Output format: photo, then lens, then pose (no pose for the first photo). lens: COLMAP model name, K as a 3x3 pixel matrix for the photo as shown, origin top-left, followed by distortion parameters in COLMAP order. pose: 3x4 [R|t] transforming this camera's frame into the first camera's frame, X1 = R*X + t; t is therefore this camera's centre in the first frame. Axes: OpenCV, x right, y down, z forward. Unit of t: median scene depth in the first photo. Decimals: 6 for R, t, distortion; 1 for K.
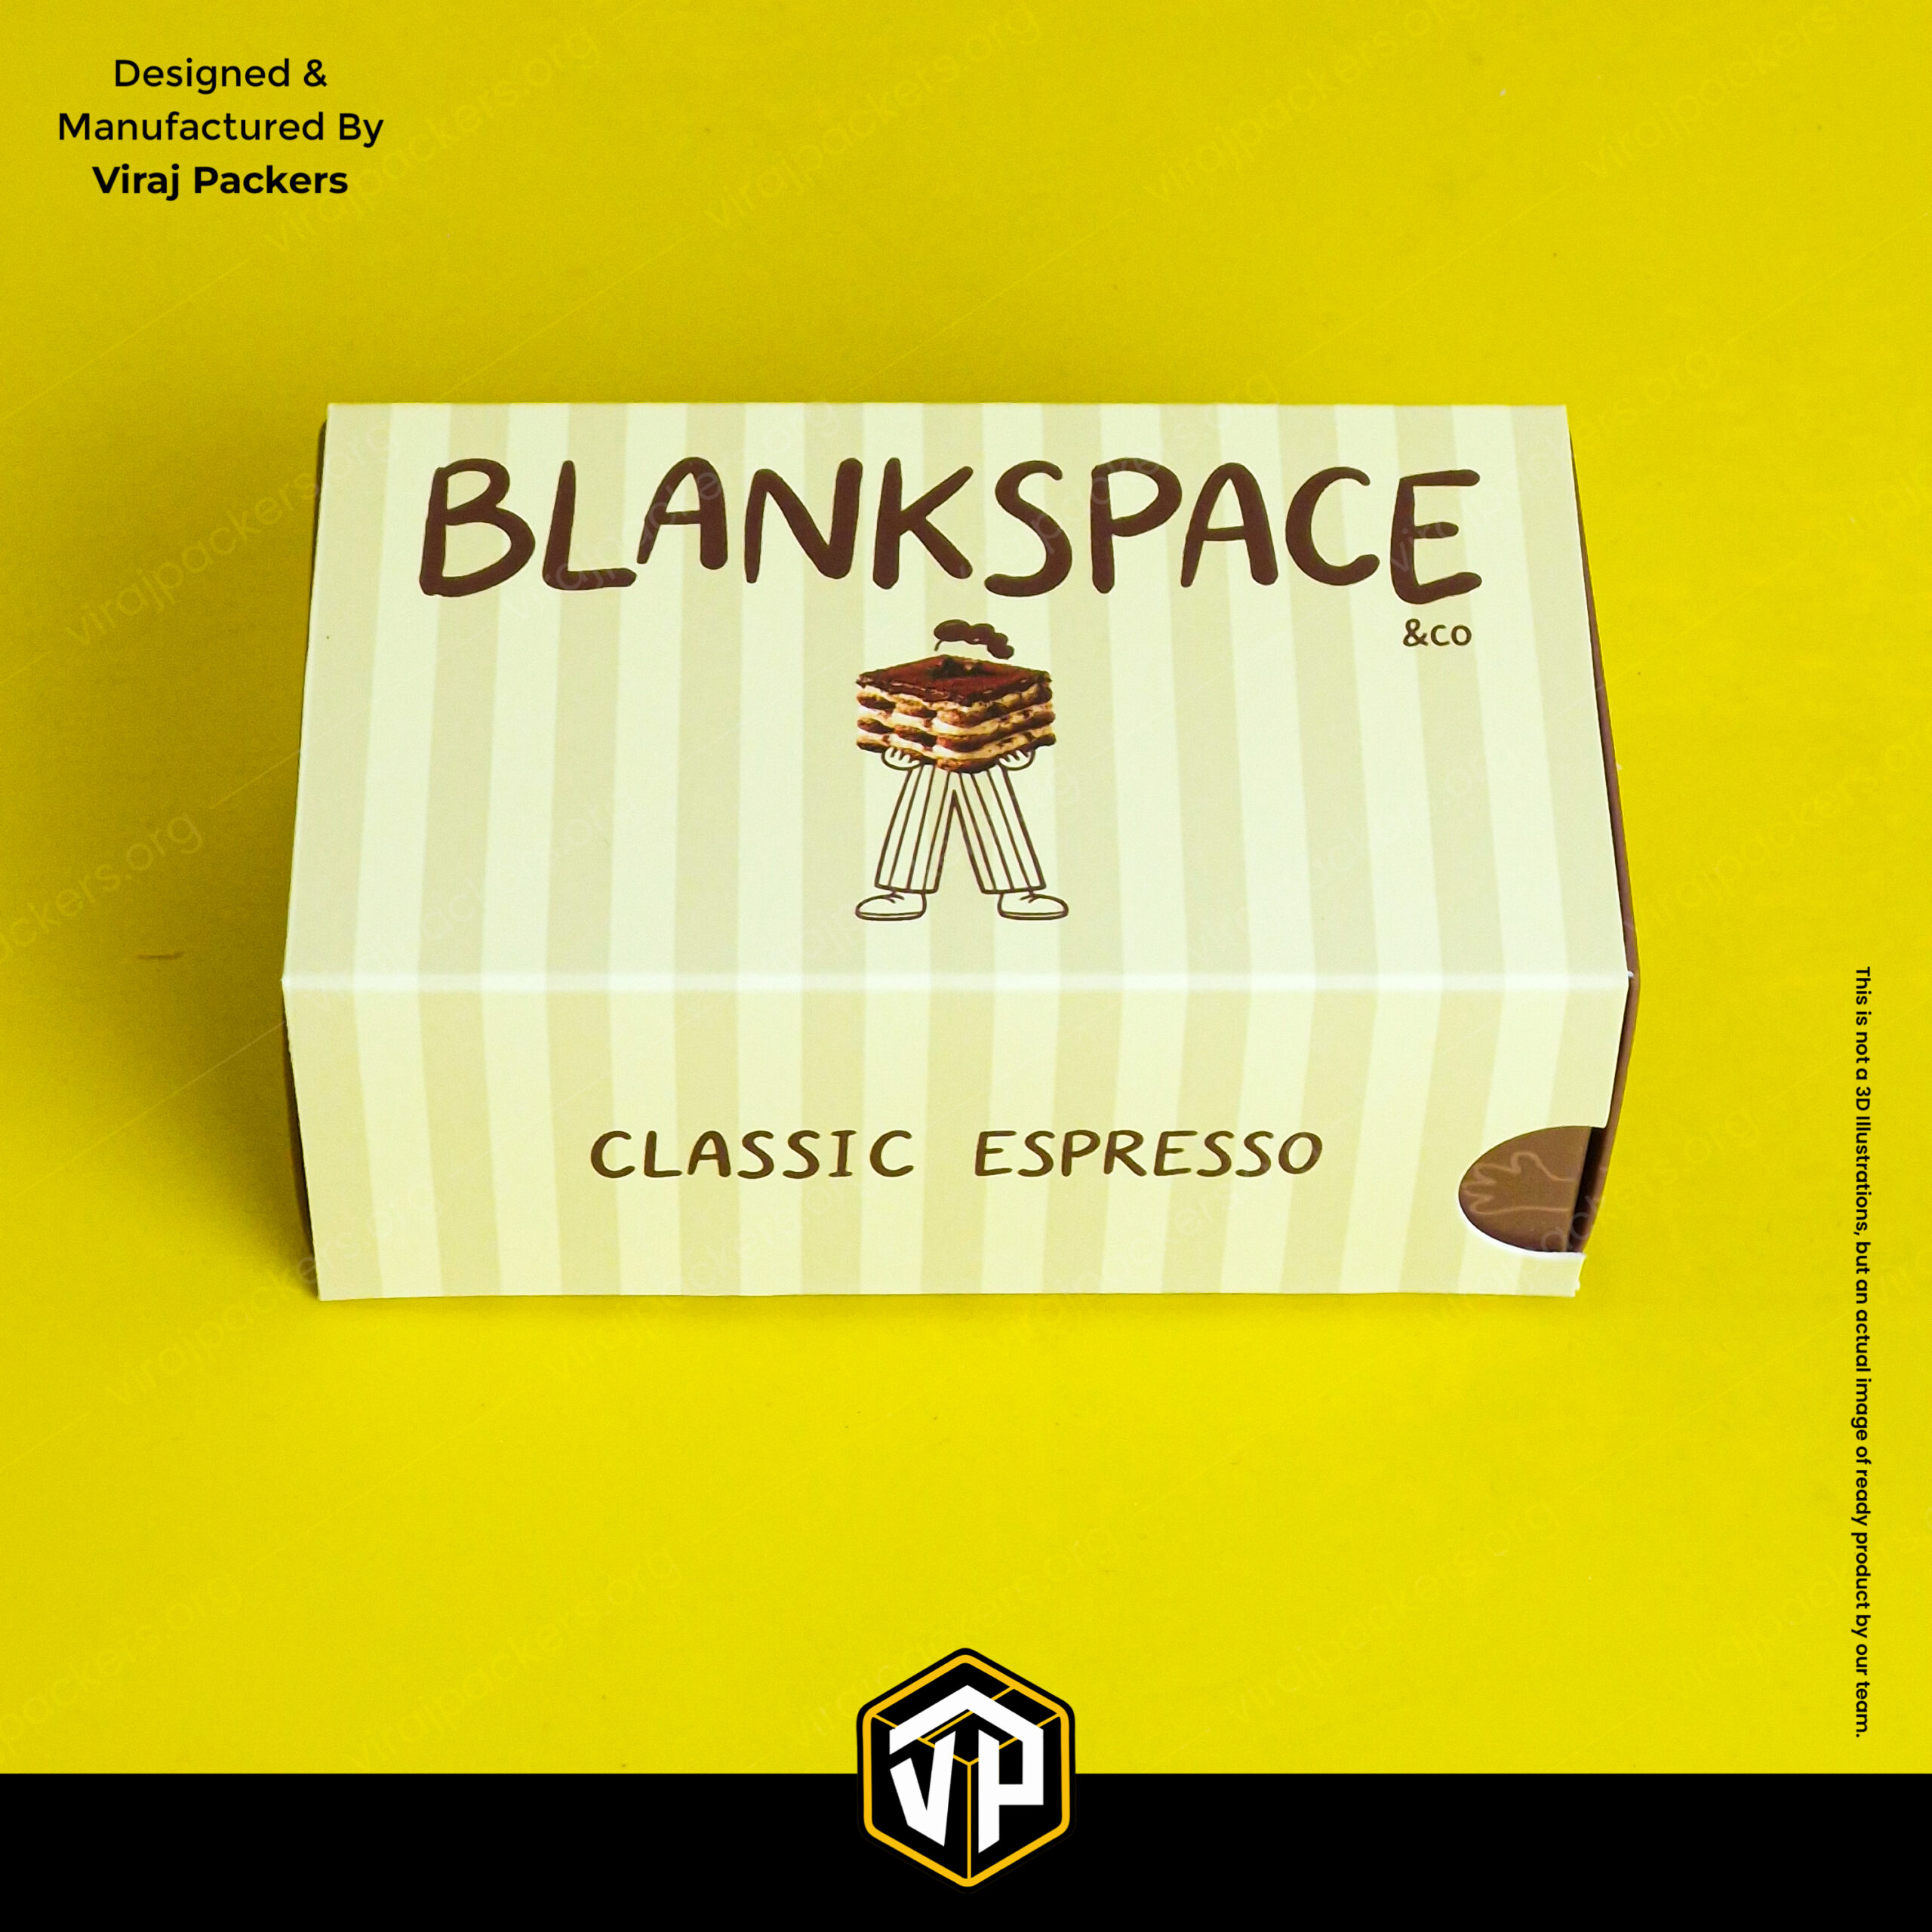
lens RADIAL K [[5950.6, 0, 960.6], [0, 5950.6, 964.4], [0, 0, 1]] dist [-0.315498, 0.000000]
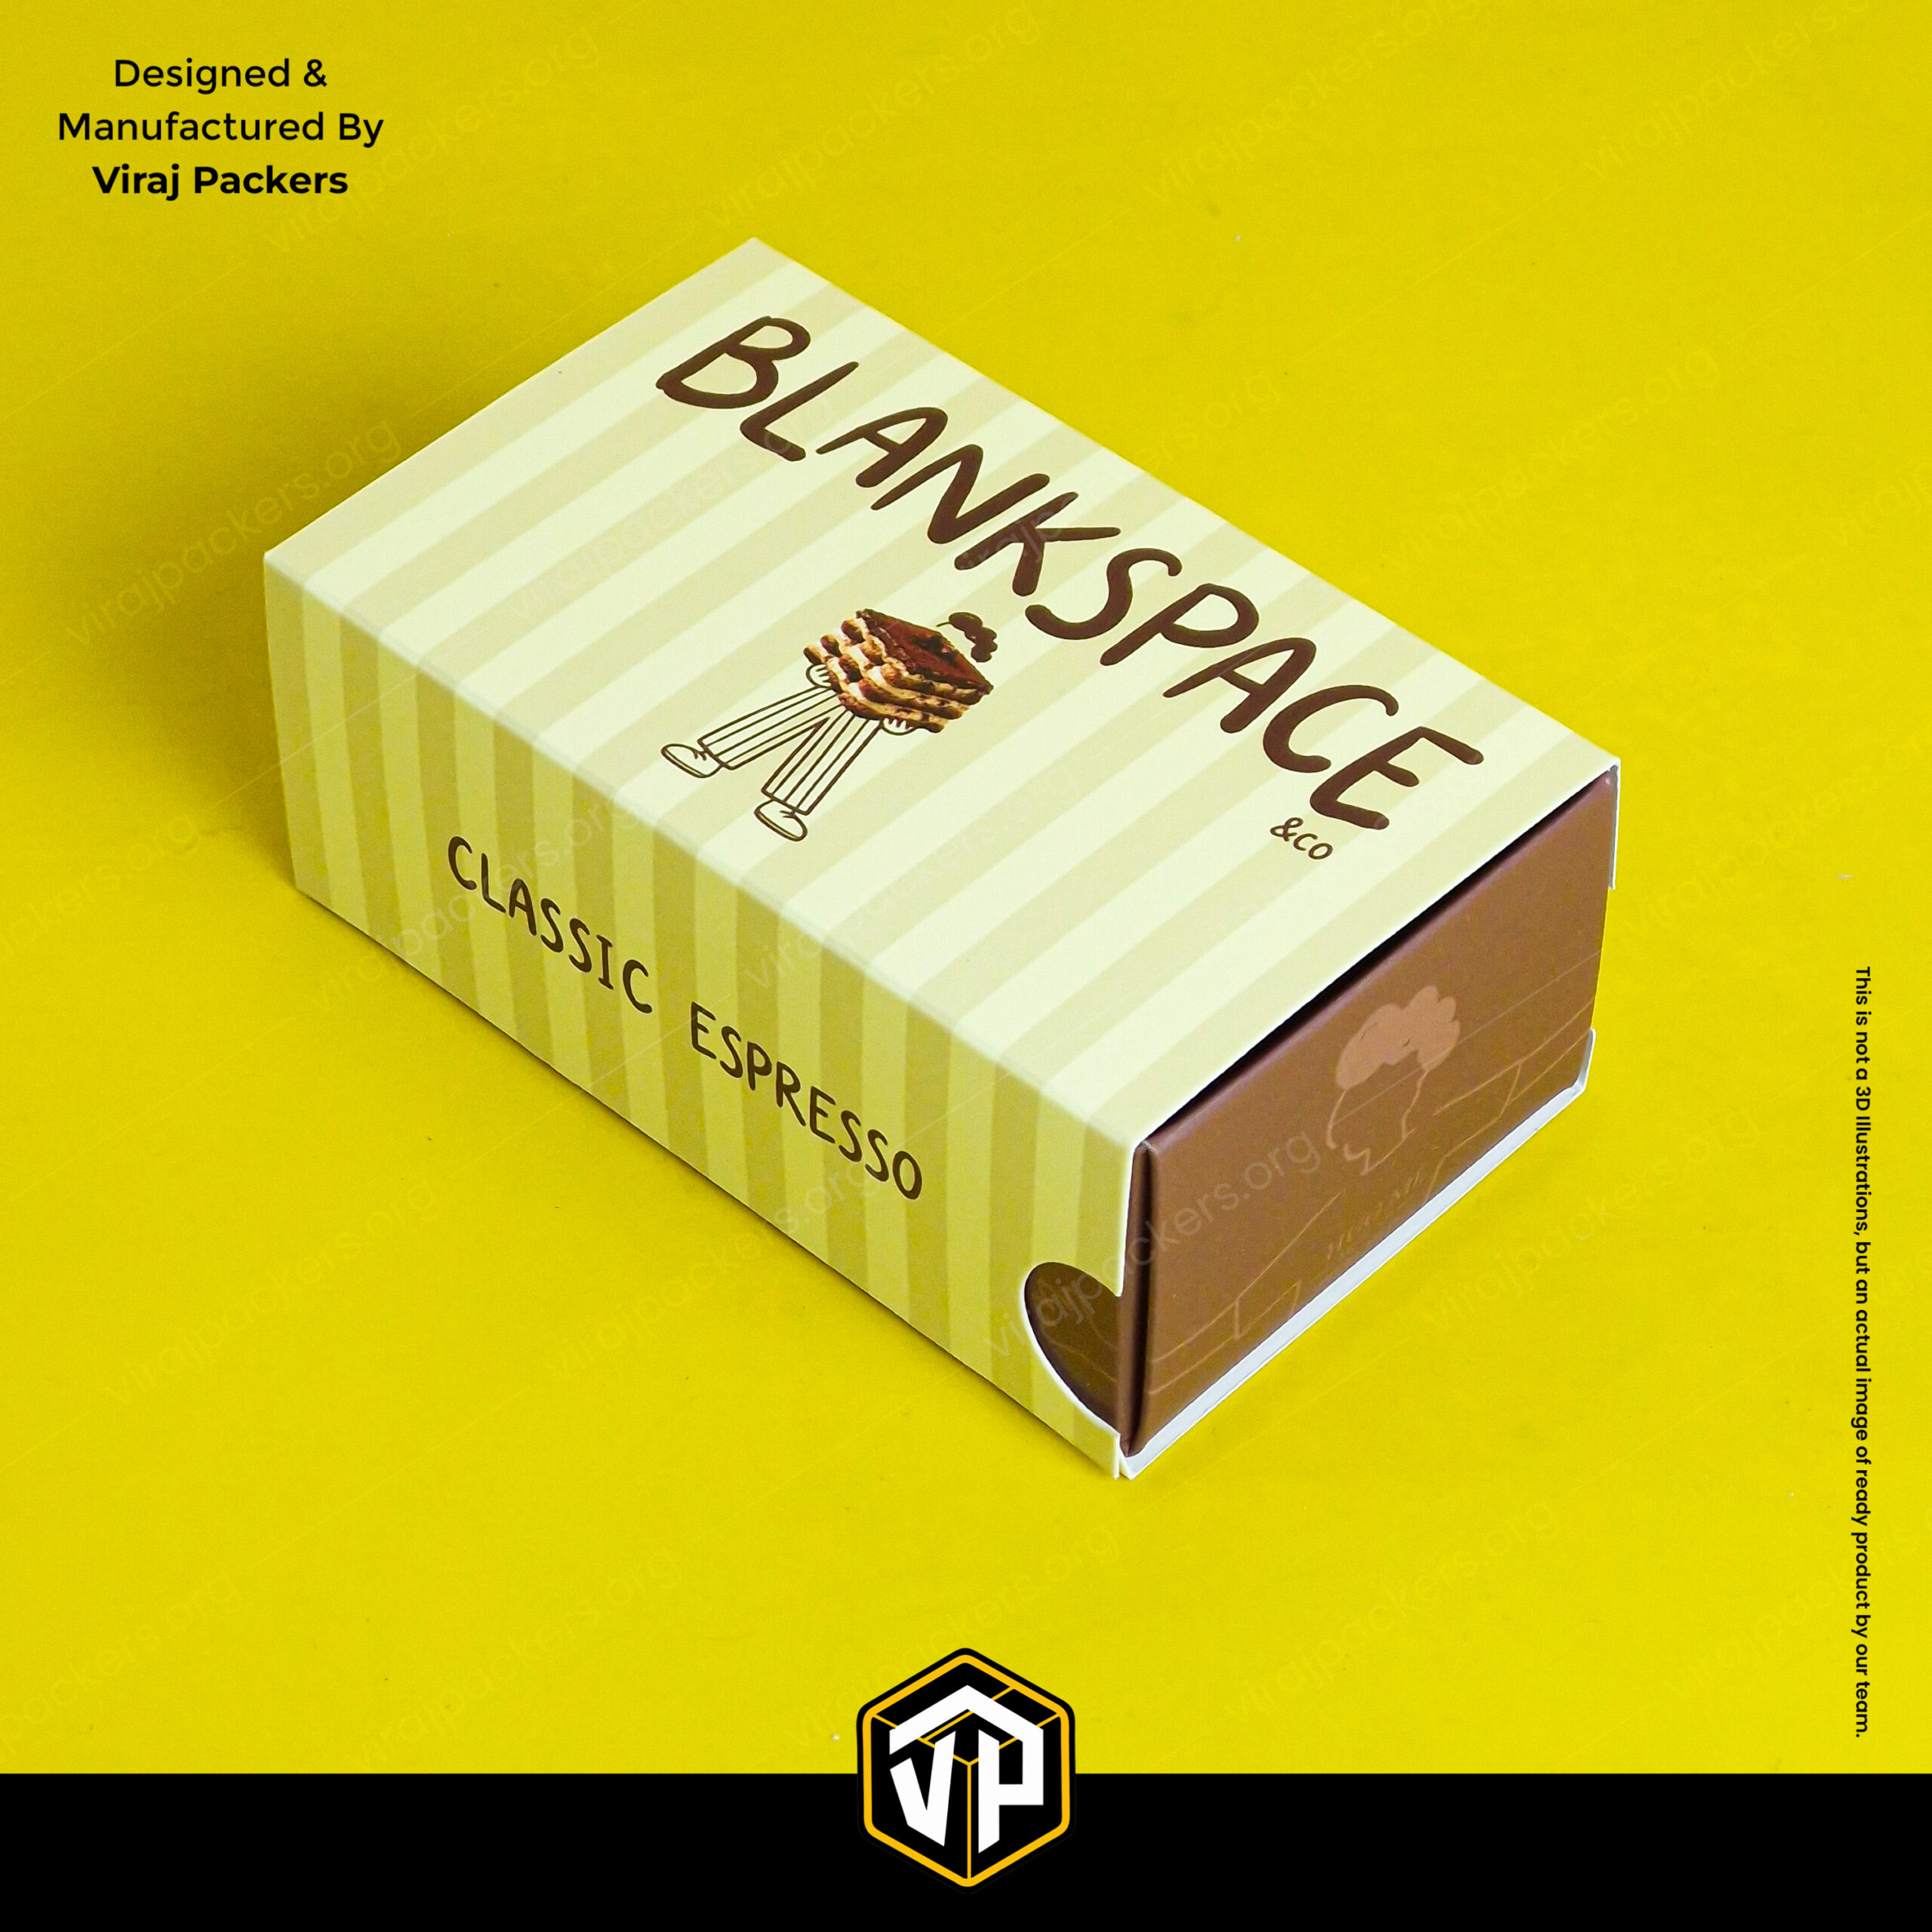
lens RADIAL K [[5950.6, 0, 966.0], [0, 5950.6, 967.0], [0, 0, 1]] dist [-0.315498, 0.000000]
pose [[0.716448, 0.484084, -0.502359, 0.573296], [-0.536182, 0.842769, 0.047425, -0.054729], [0.446331, 0.235378, 0.863357, 0.083251]]
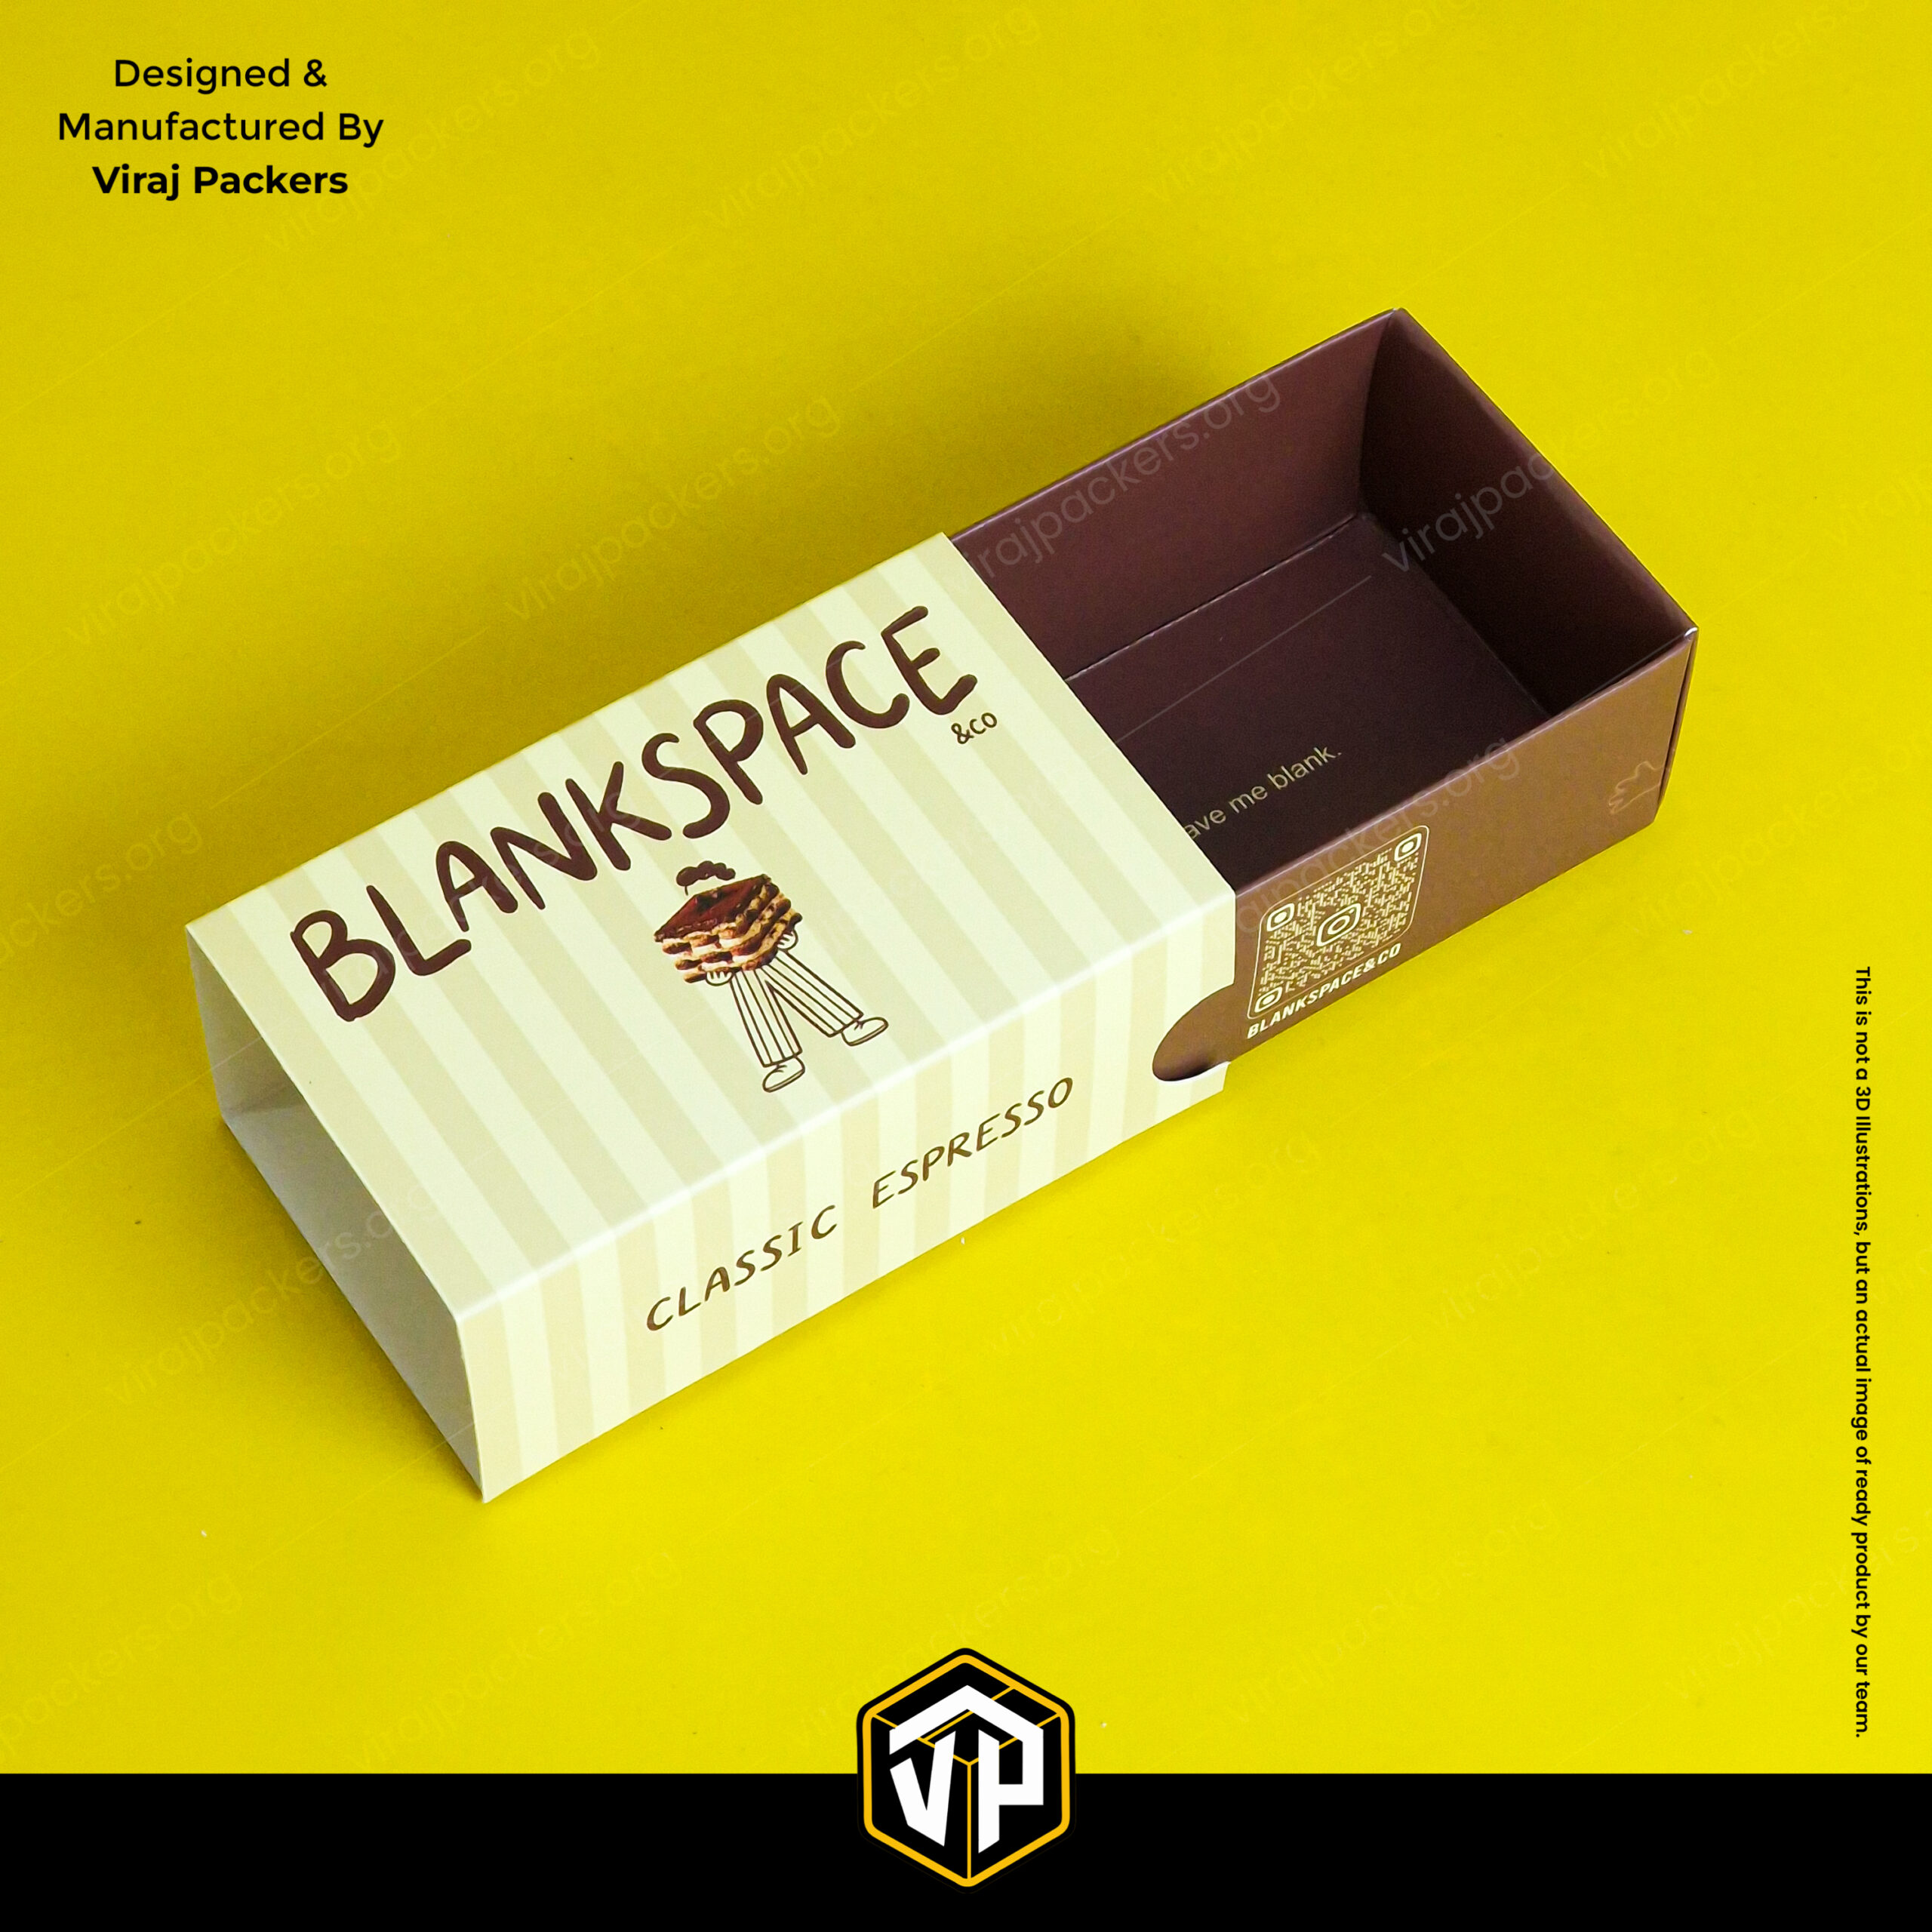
lens RADIAL K [[5950.6, 0, 960.9], [0, 5950.6, 971.1], [0, 0, 1]] dist [-0.315498, 0.000000]
pose [[0.844975, -0.453394, 0.283640, -0.361333], [0.421983, 0.891048, 0.167224, -0.247279], [-0.328555, -0.021609, 0.944238, -0.367049]]
